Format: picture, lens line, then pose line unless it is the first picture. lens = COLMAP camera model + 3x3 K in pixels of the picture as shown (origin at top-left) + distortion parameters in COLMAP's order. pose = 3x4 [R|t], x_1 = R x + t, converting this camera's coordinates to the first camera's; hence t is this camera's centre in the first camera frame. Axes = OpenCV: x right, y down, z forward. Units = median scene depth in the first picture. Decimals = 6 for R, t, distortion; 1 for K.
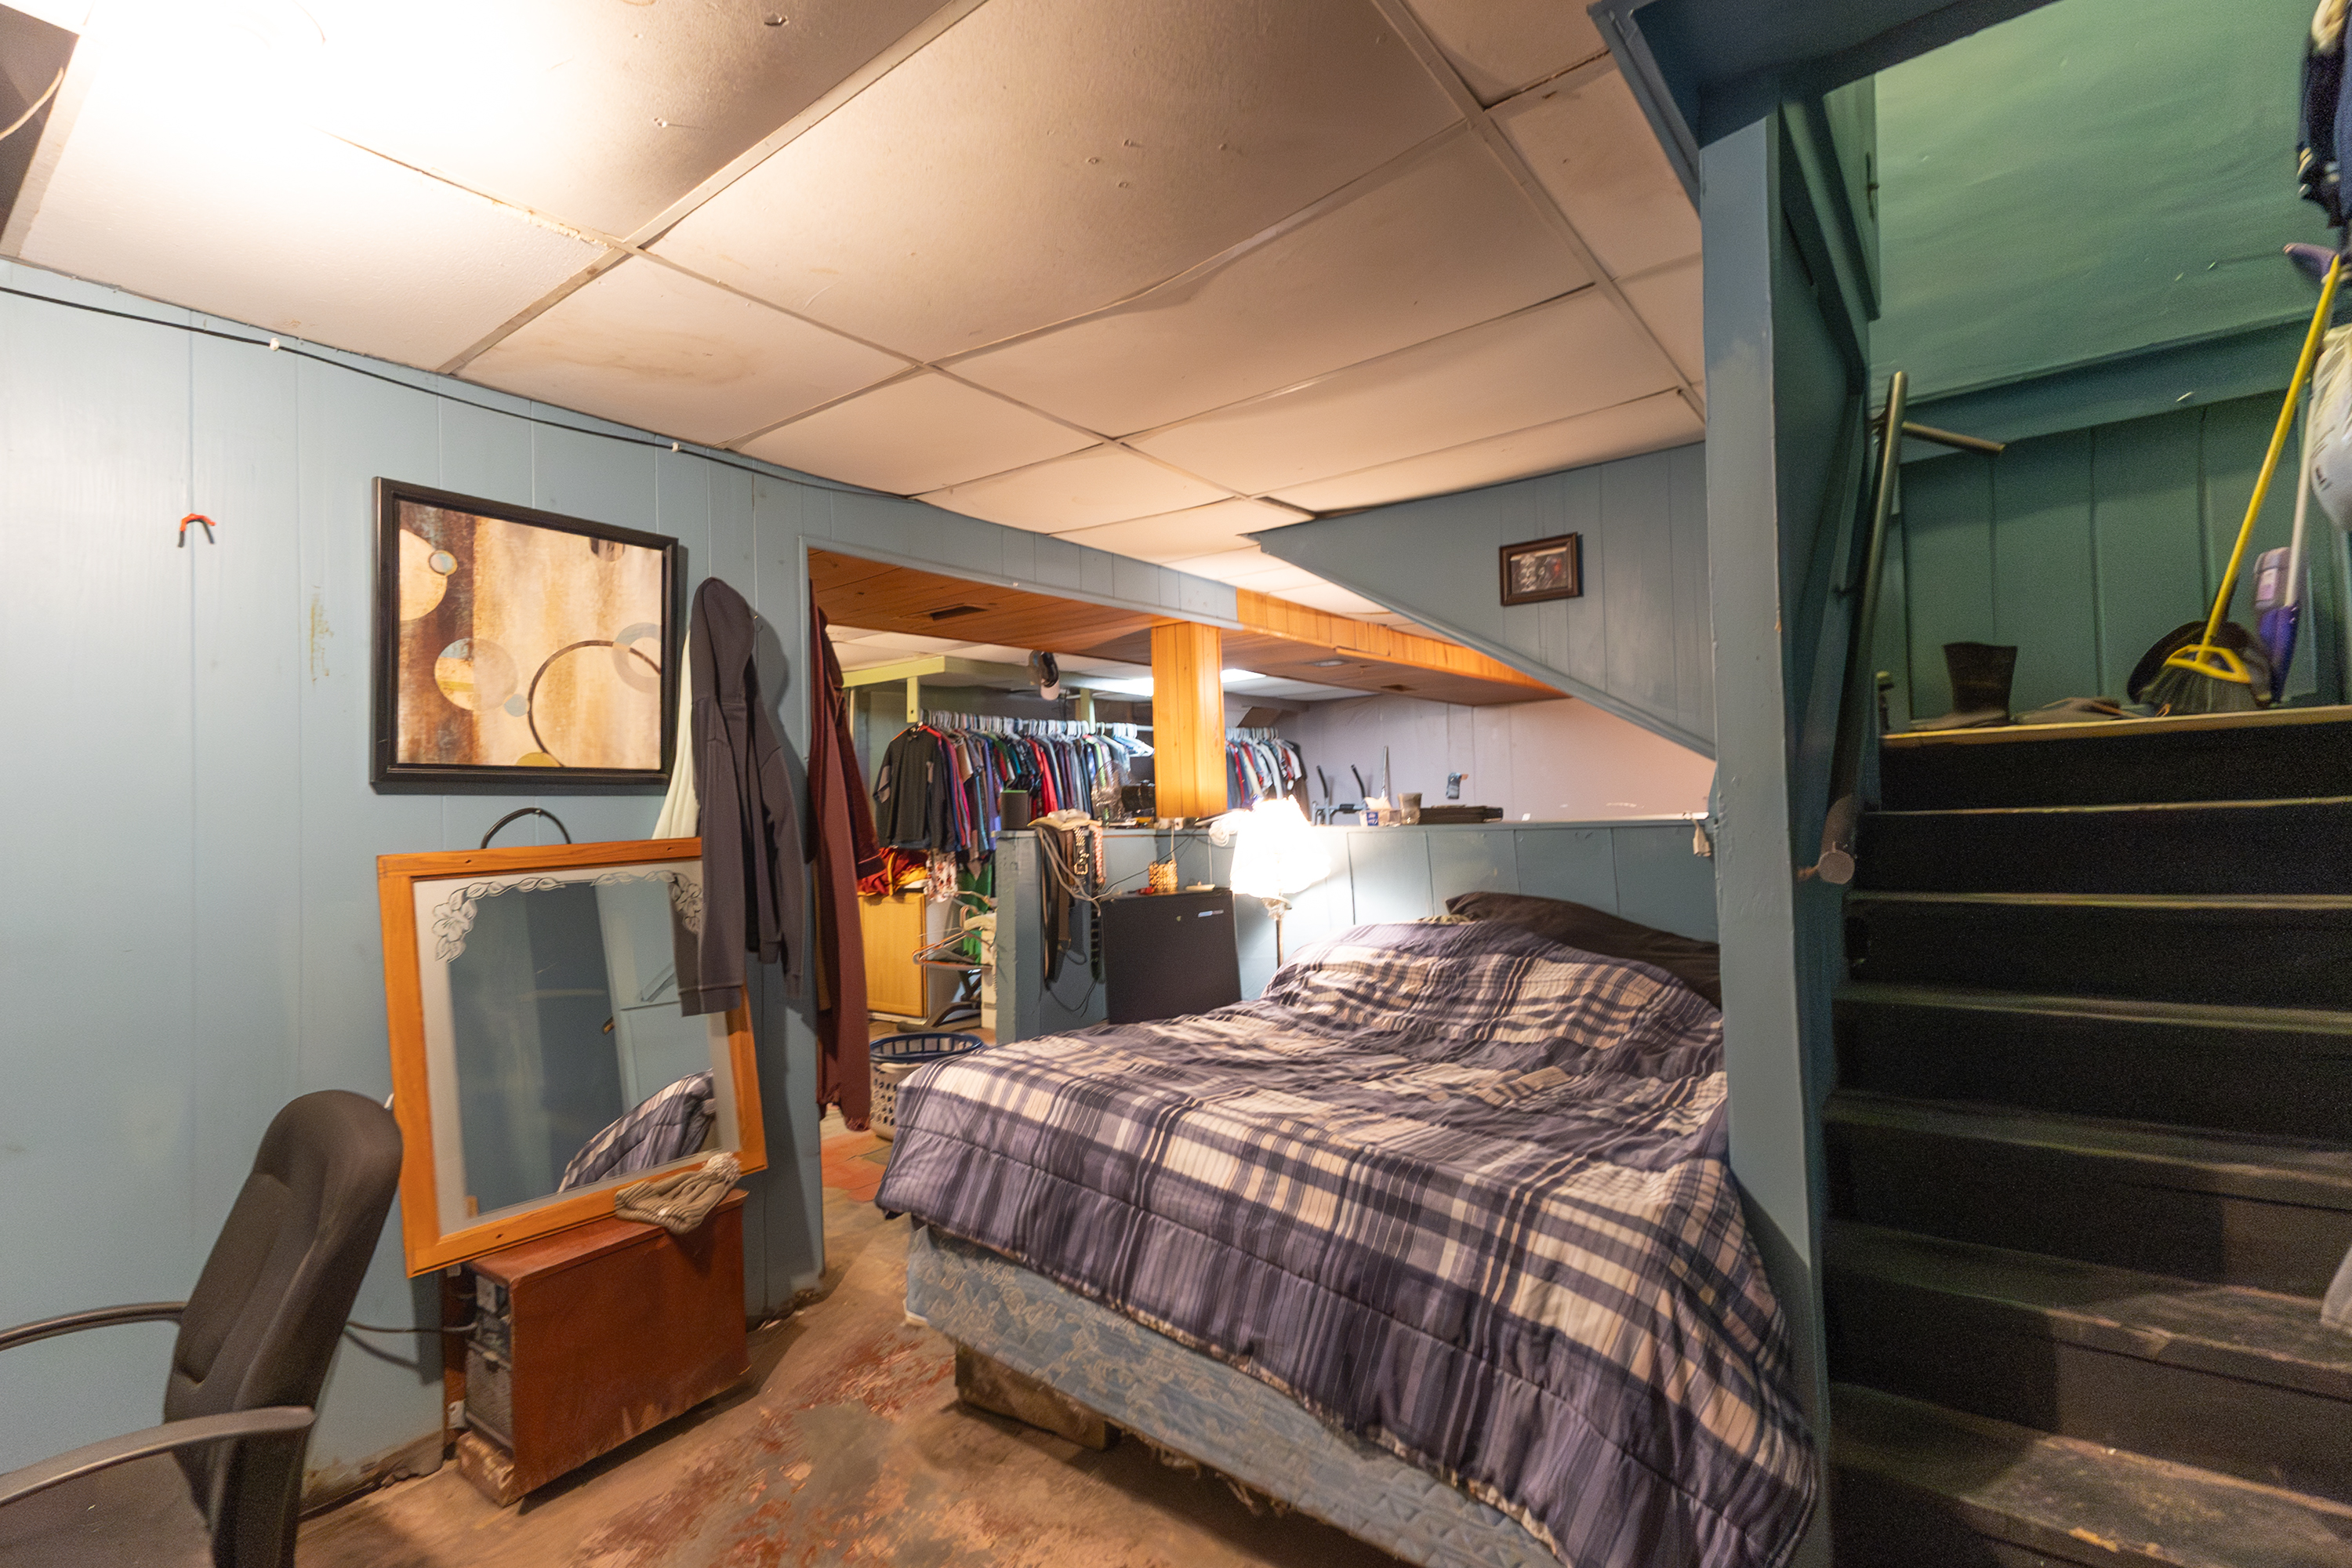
lens RADIAL K [[1076.0, 0, 1183.1], [0, 1076.0, 779.2], [0, 0, 1]] dist [-0.002076, -0.000954]
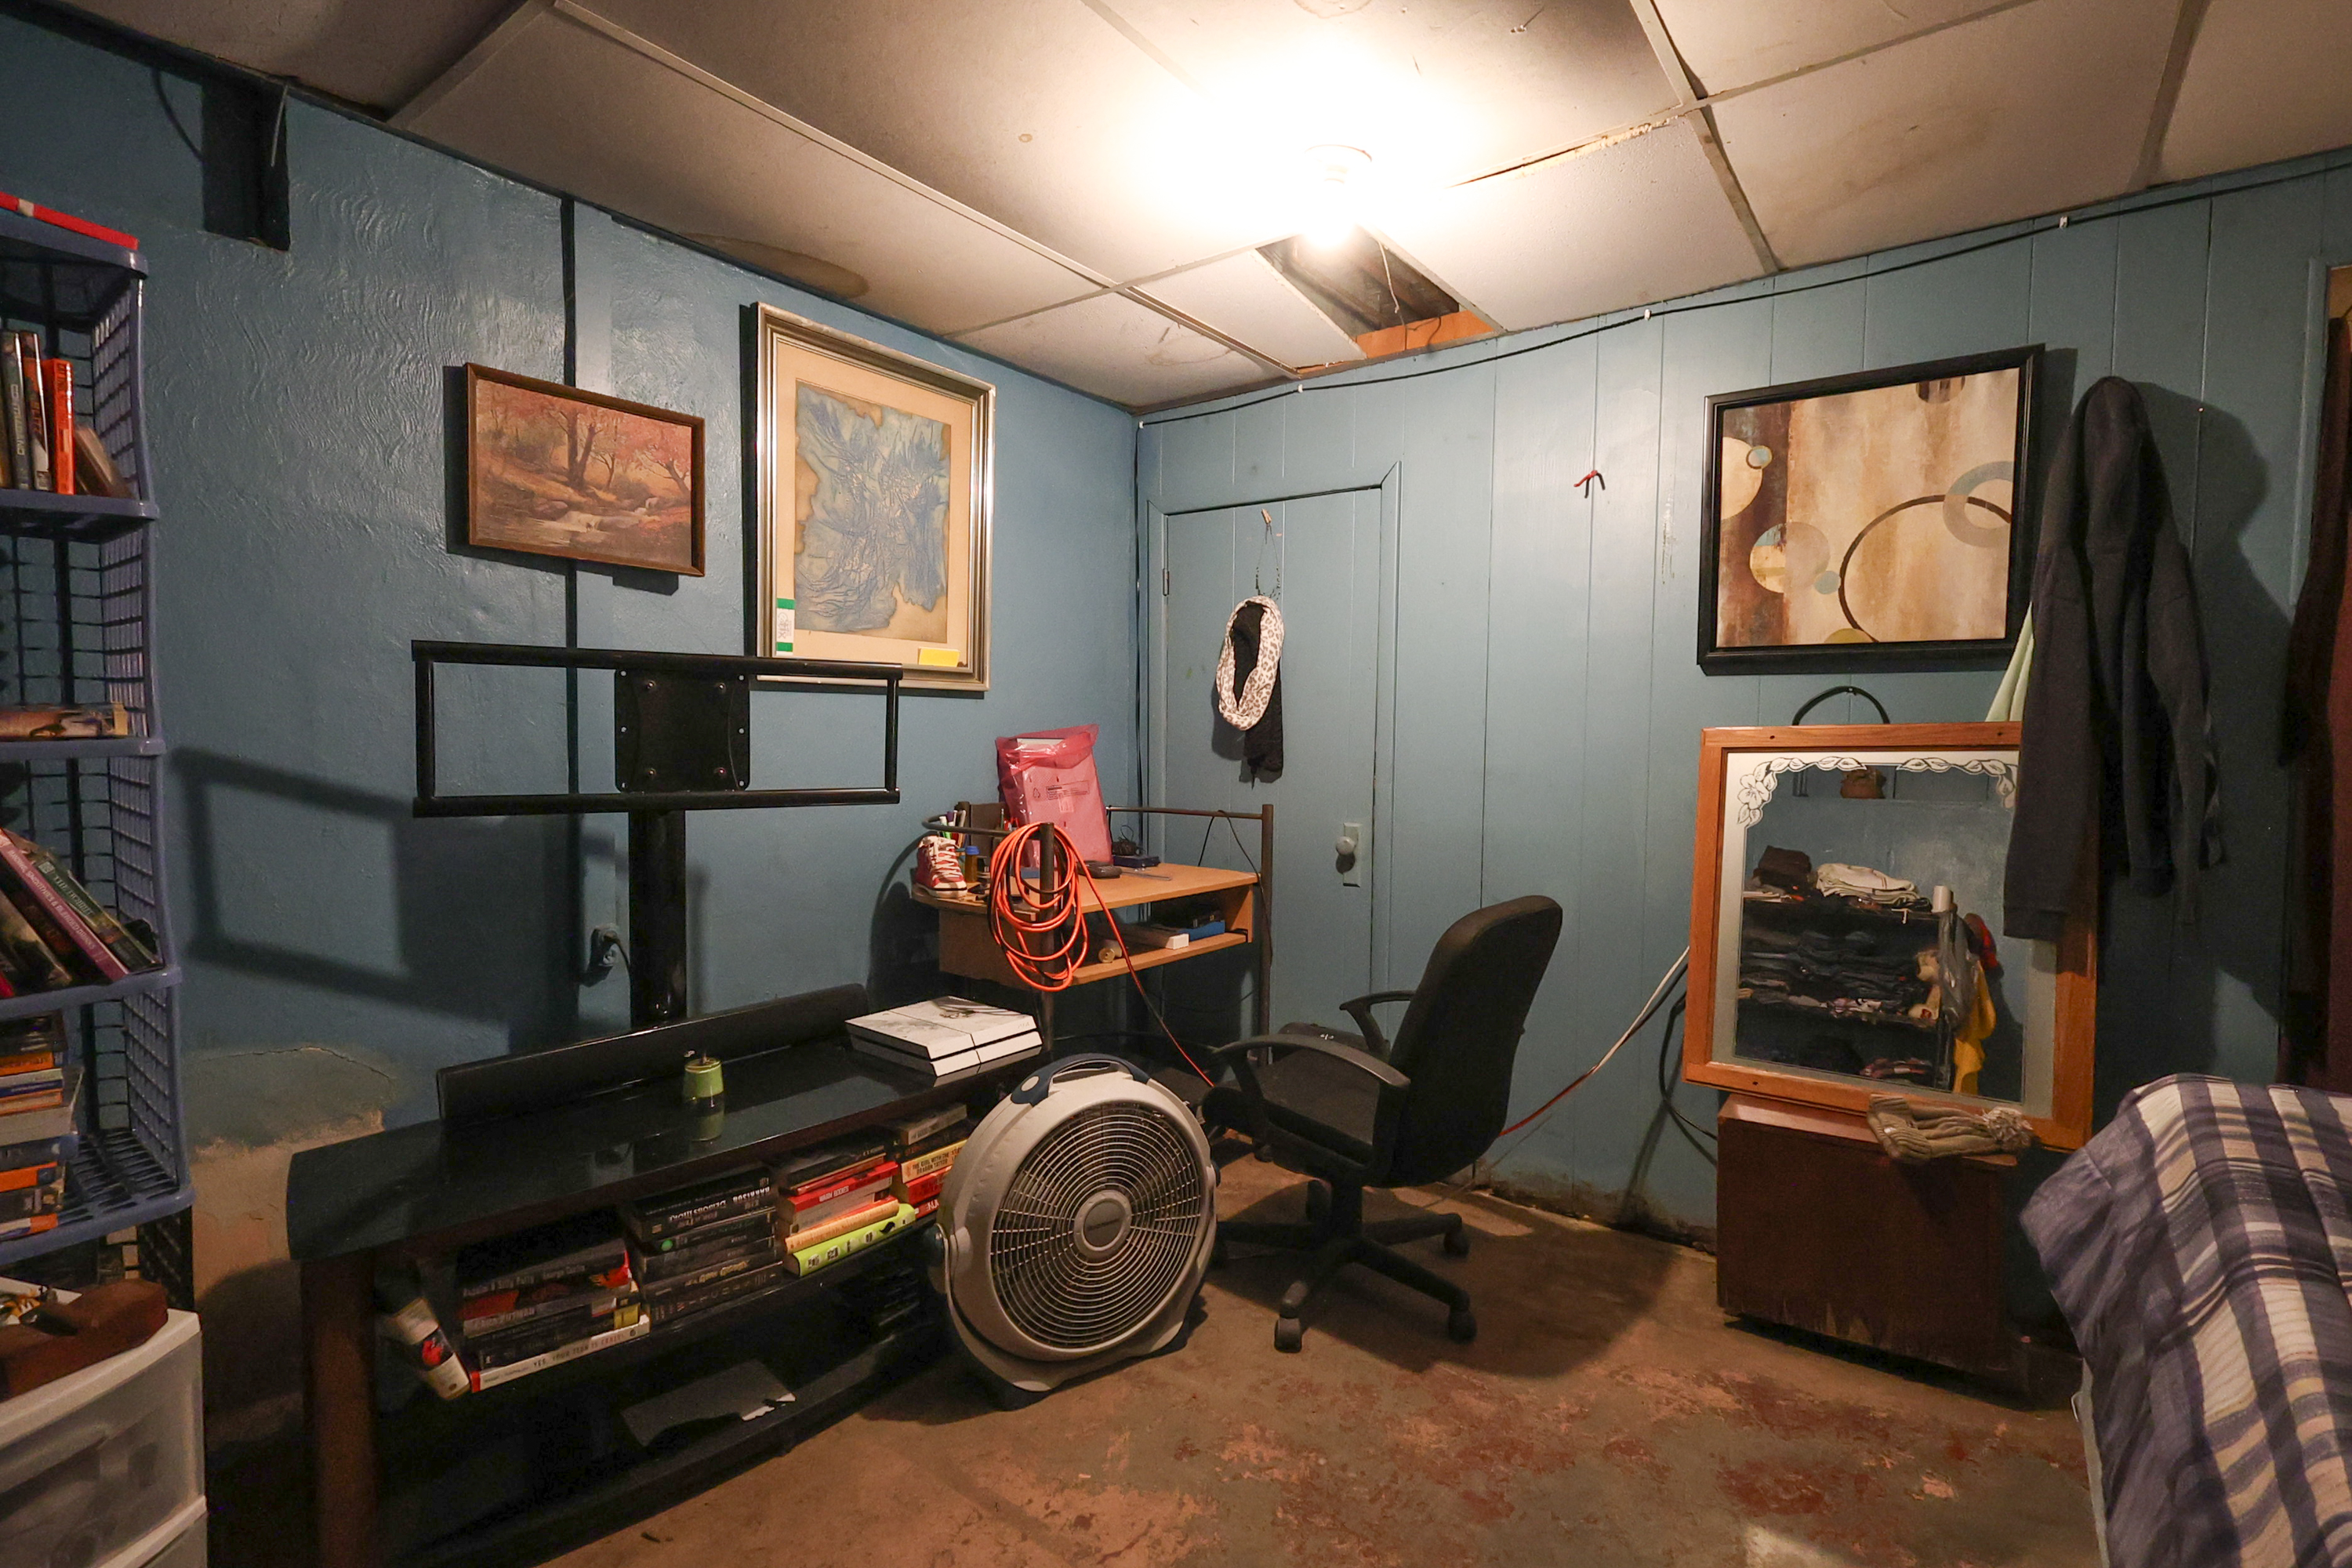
lens RADIAL K [[1076.0, 0, 1180.2], [0, 1076.0, 789.3], [0, 0, 1]] dist [-0.002076, -0.000954]
pose [[-0.017372, 0.081184, -0.996548, 0.405506], [0.024504, 0.996433, 0.080748, 0.027298], [0.999549, -0.023017, -0.019300, 0.421947]]
